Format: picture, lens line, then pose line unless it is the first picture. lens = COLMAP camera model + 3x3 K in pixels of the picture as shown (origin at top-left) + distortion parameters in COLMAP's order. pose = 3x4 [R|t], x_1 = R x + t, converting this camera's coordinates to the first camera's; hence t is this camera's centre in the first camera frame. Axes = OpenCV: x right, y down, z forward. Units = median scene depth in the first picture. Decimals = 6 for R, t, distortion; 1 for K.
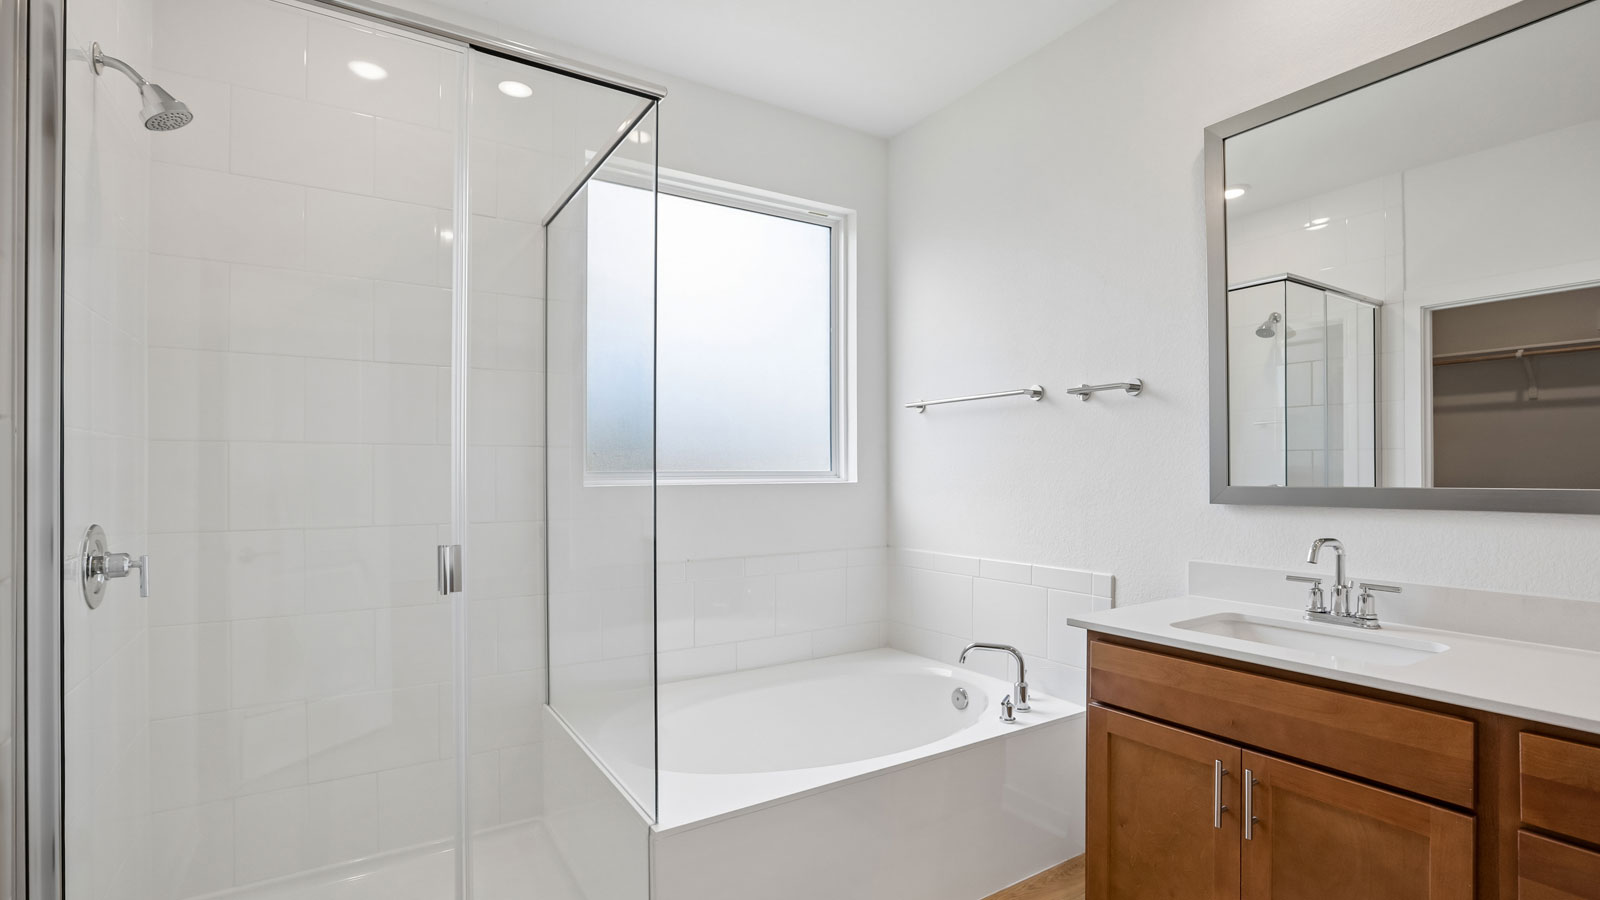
lens RADIAL K [[827.2, 0, 767.0], [0, 827.2, 424.7], [0, 0, 1]] dist [-0.059929, 0.029431]
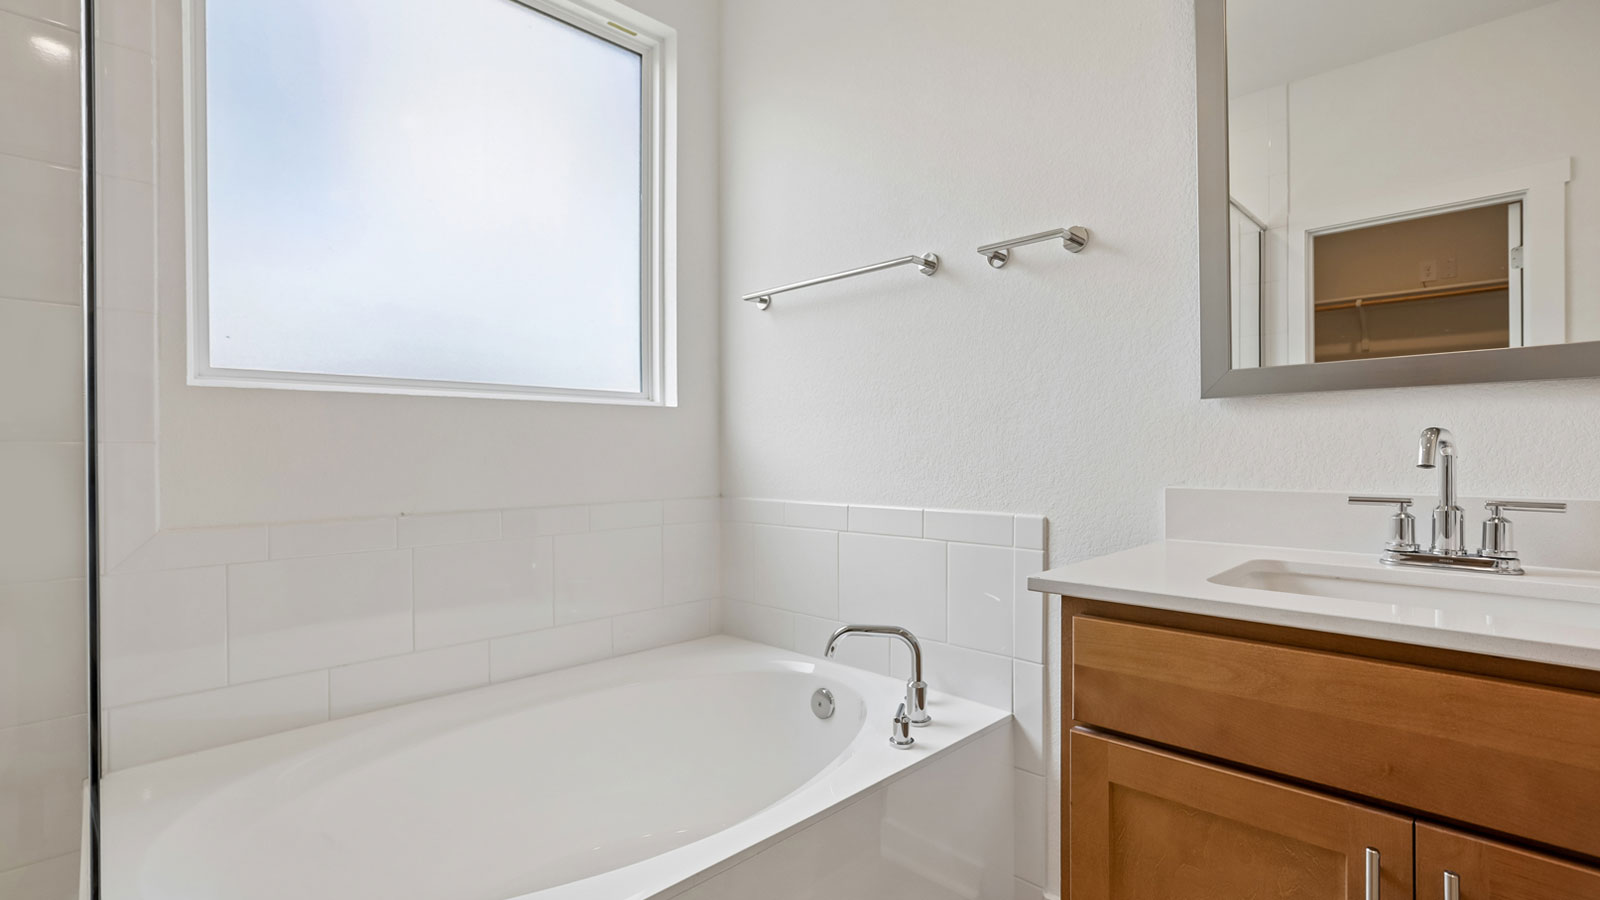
lens RADIAL K [[827.2, 0, 767.0], [0, 827.2, 424.7], [0, 0, 1]] dist [-0.059929, 0.029431]
pose [[0.982197, -0.007077, 0.187718, 0.069159], [0.002600, 0.999706, 0.024090, 0.093251], [-0.187834, -0.023173, 0.981927, 0.385319]]
